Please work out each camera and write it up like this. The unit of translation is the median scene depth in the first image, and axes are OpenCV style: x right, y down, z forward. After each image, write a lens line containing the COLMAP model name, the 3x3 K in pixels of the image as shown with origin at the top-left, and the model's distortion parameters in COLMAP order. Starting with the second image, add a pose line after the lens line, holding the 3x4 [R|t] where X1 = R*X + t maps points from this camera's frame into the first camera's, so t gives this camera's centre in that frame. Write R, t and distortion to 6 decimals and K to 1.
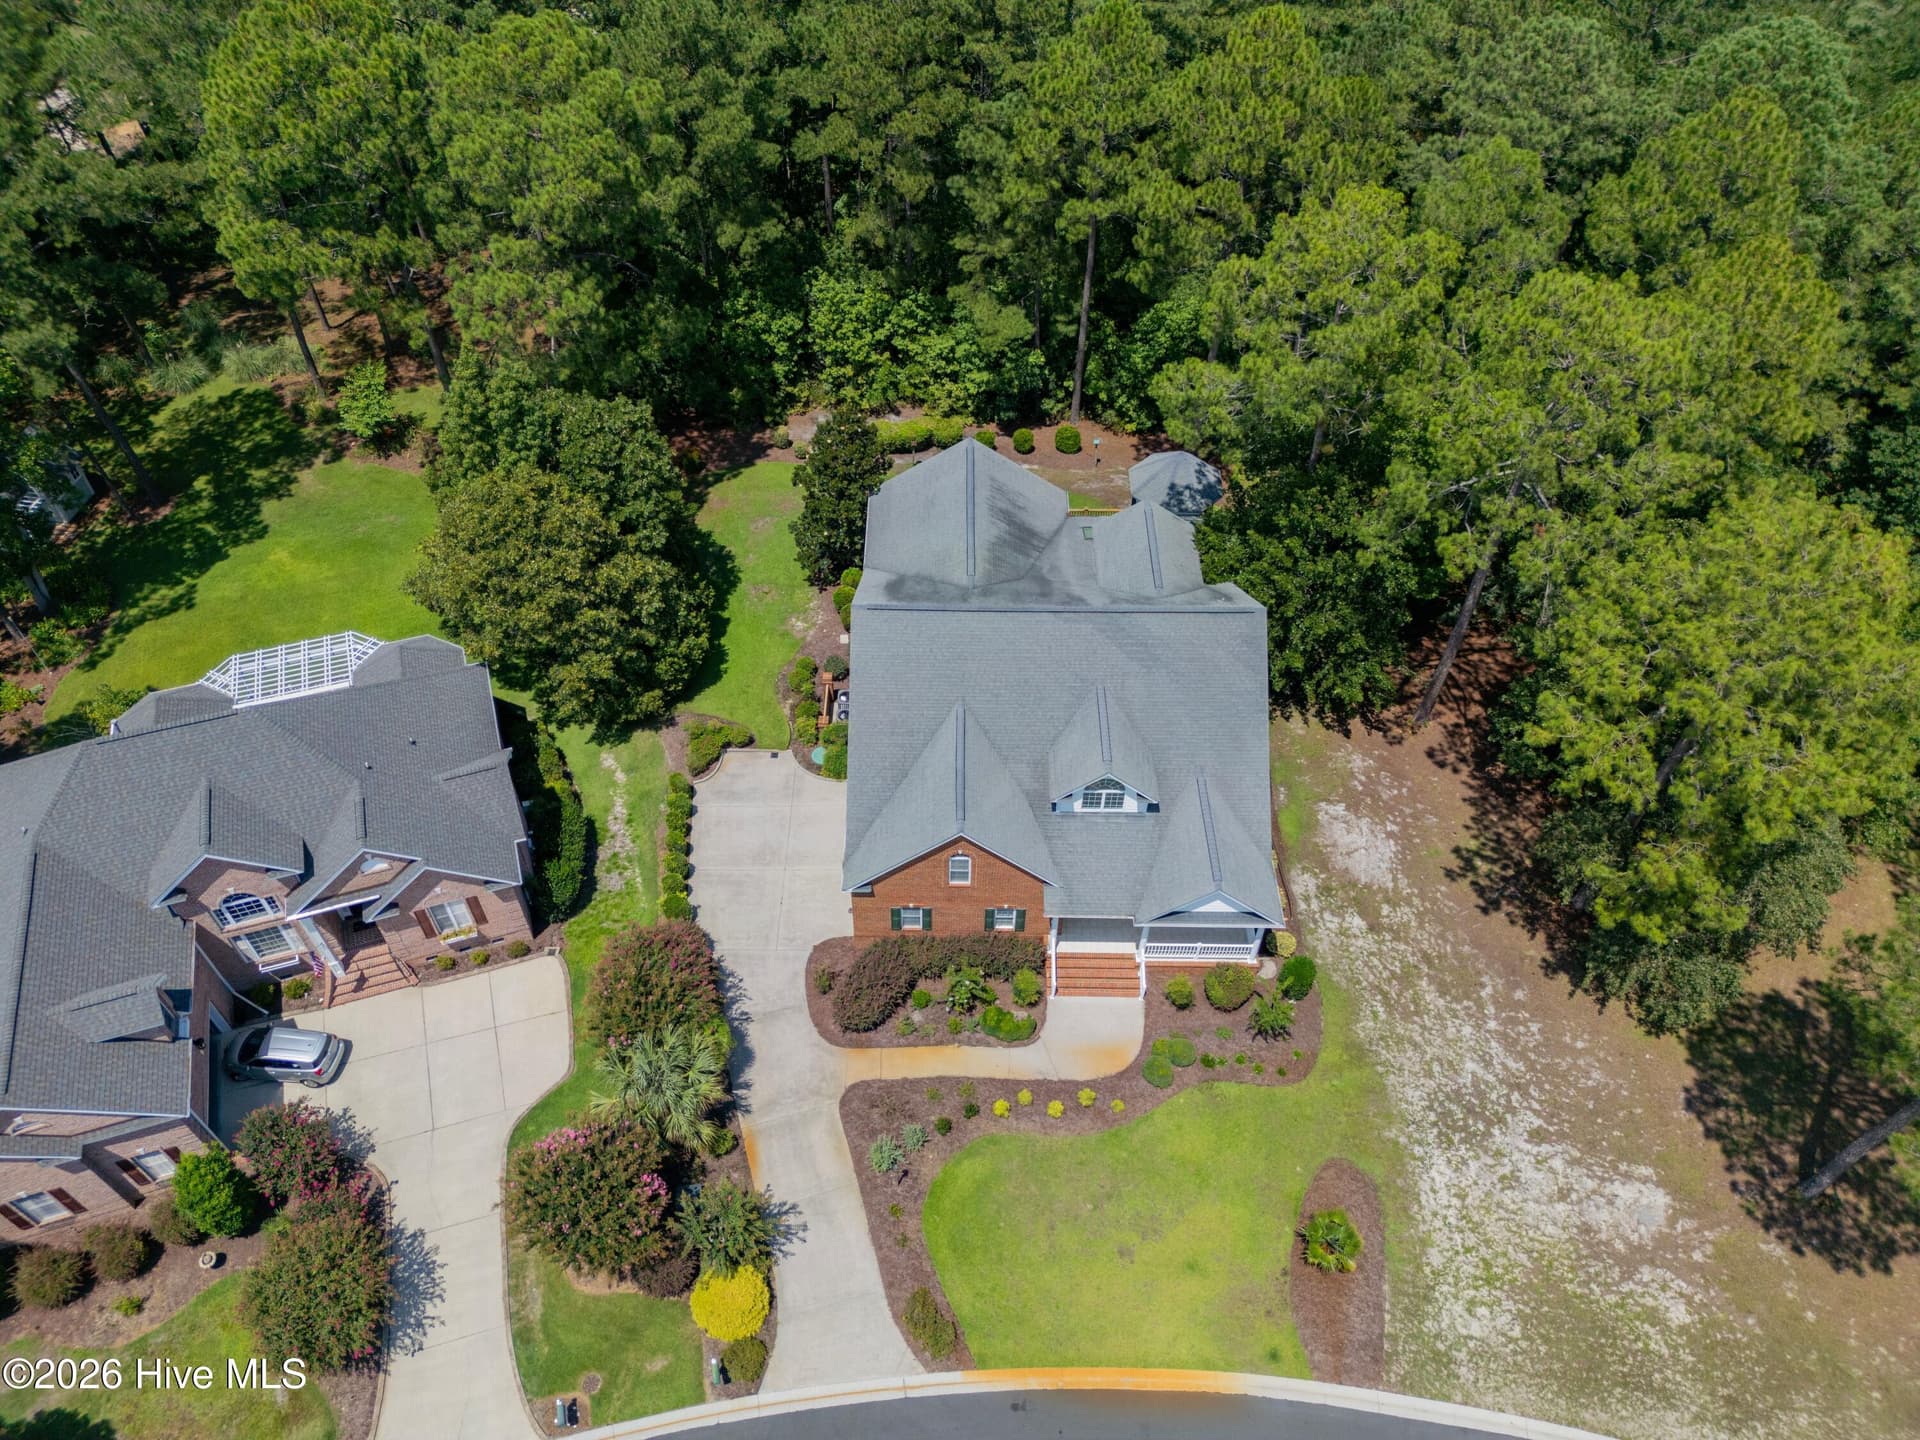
lens RADIAL K [[1350.4, 0, 960.0], [0, 1350.4, 720.0], [0, 0, 1]] dist [0.057918, -0.049267]
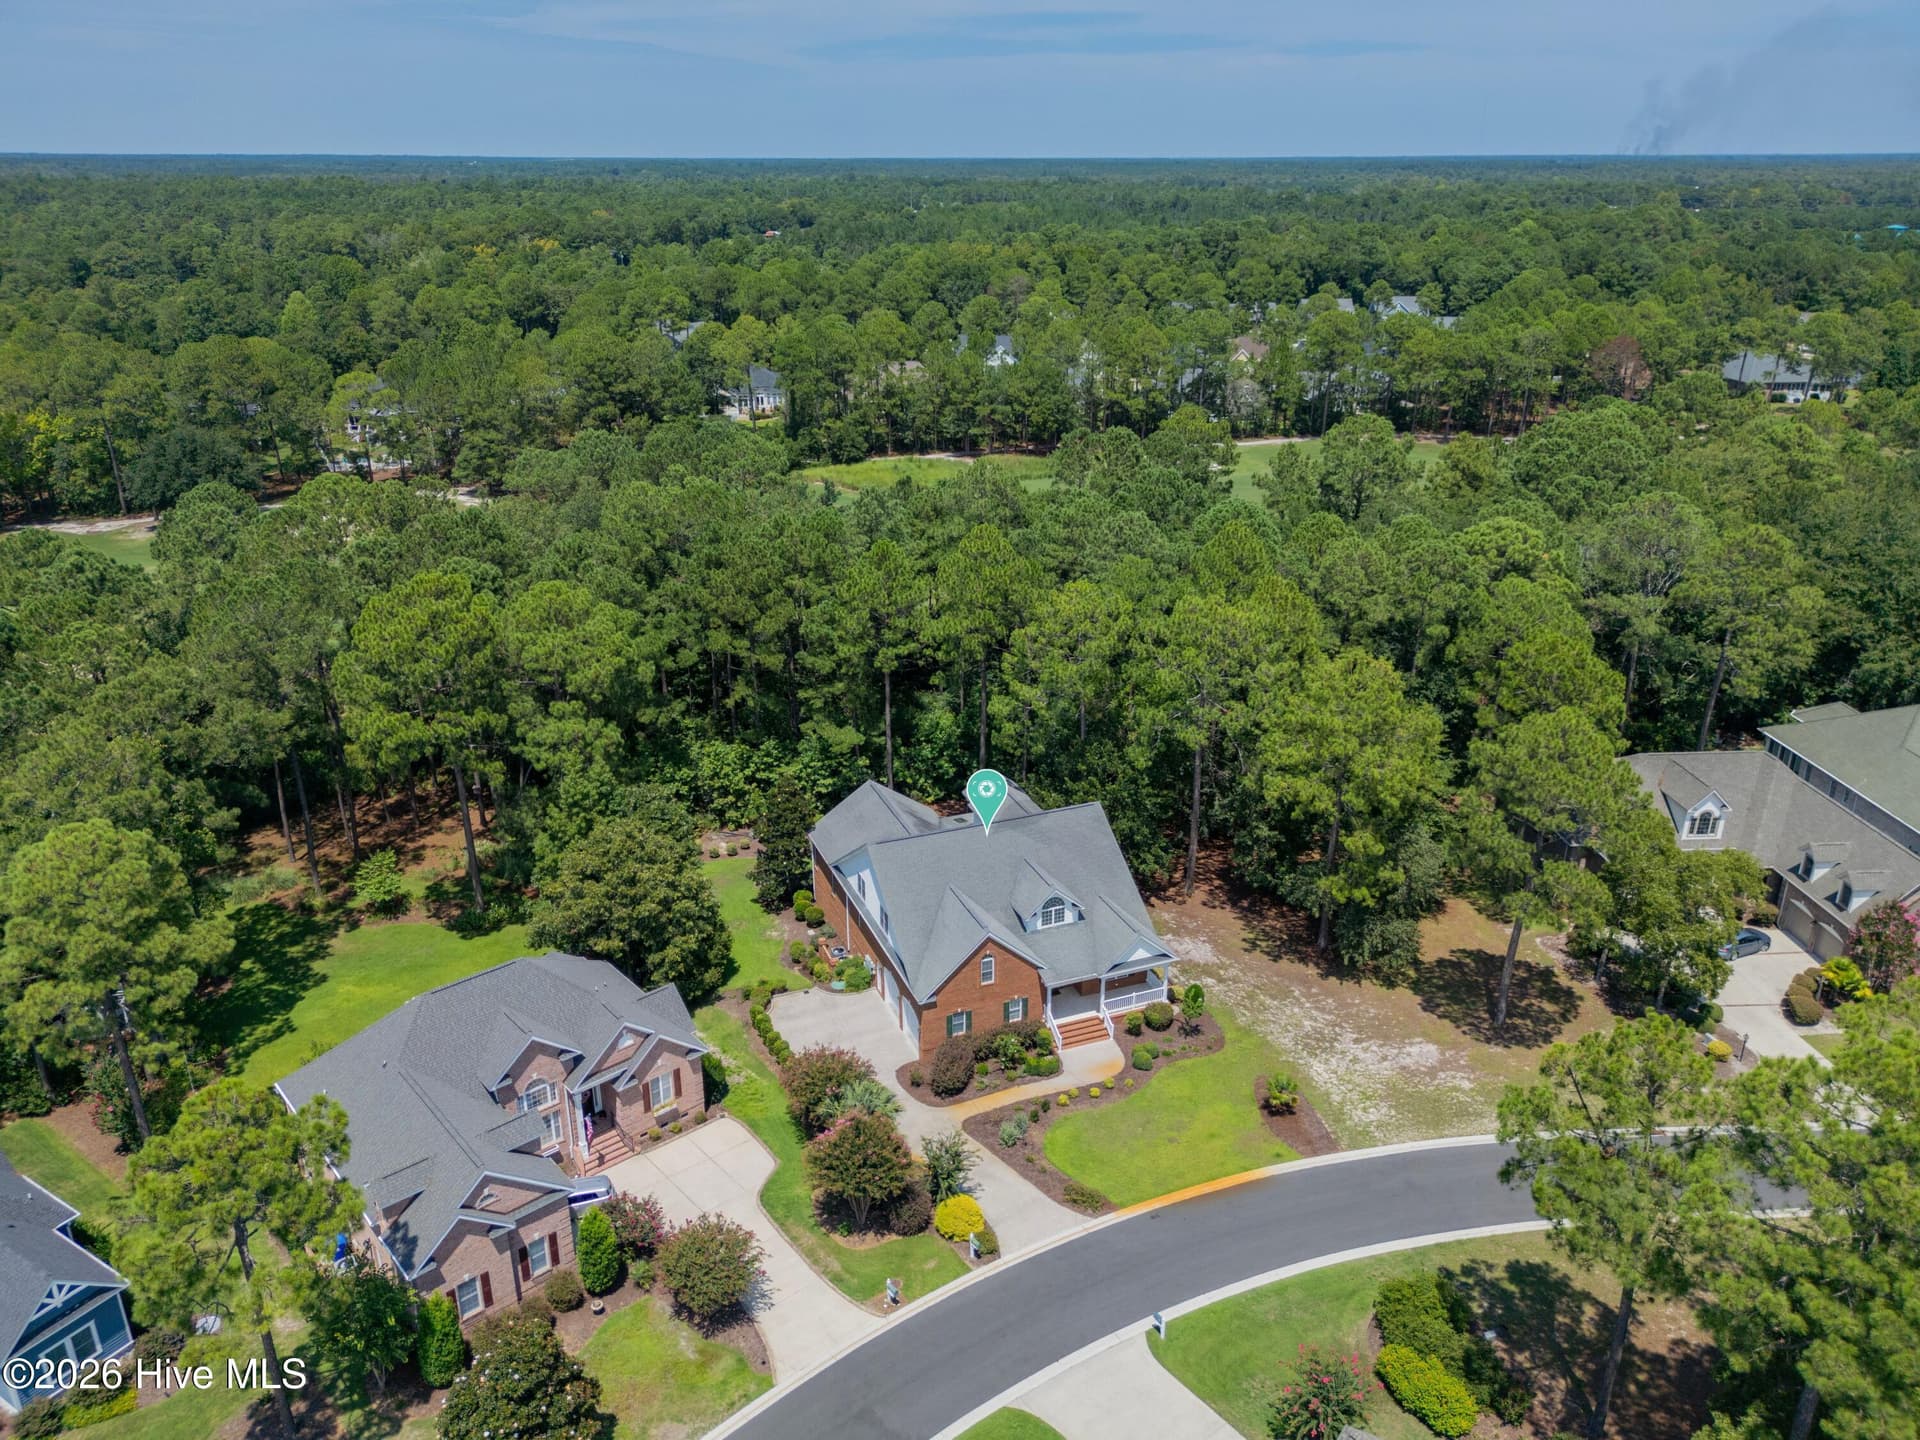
lens RADIAL K [[1391.2, 0, 960.0], [0, 1391.2, 720.0], [0, 0, 1]] dist [0.078806, -0.089390]
pose [[0.928699, -0.156287, 0.336292, -0.460933], [0.288888, 0.873501, -0.391842, 0.420208], [-0.232512, 0.461054, 0.856369, -0.452344]]
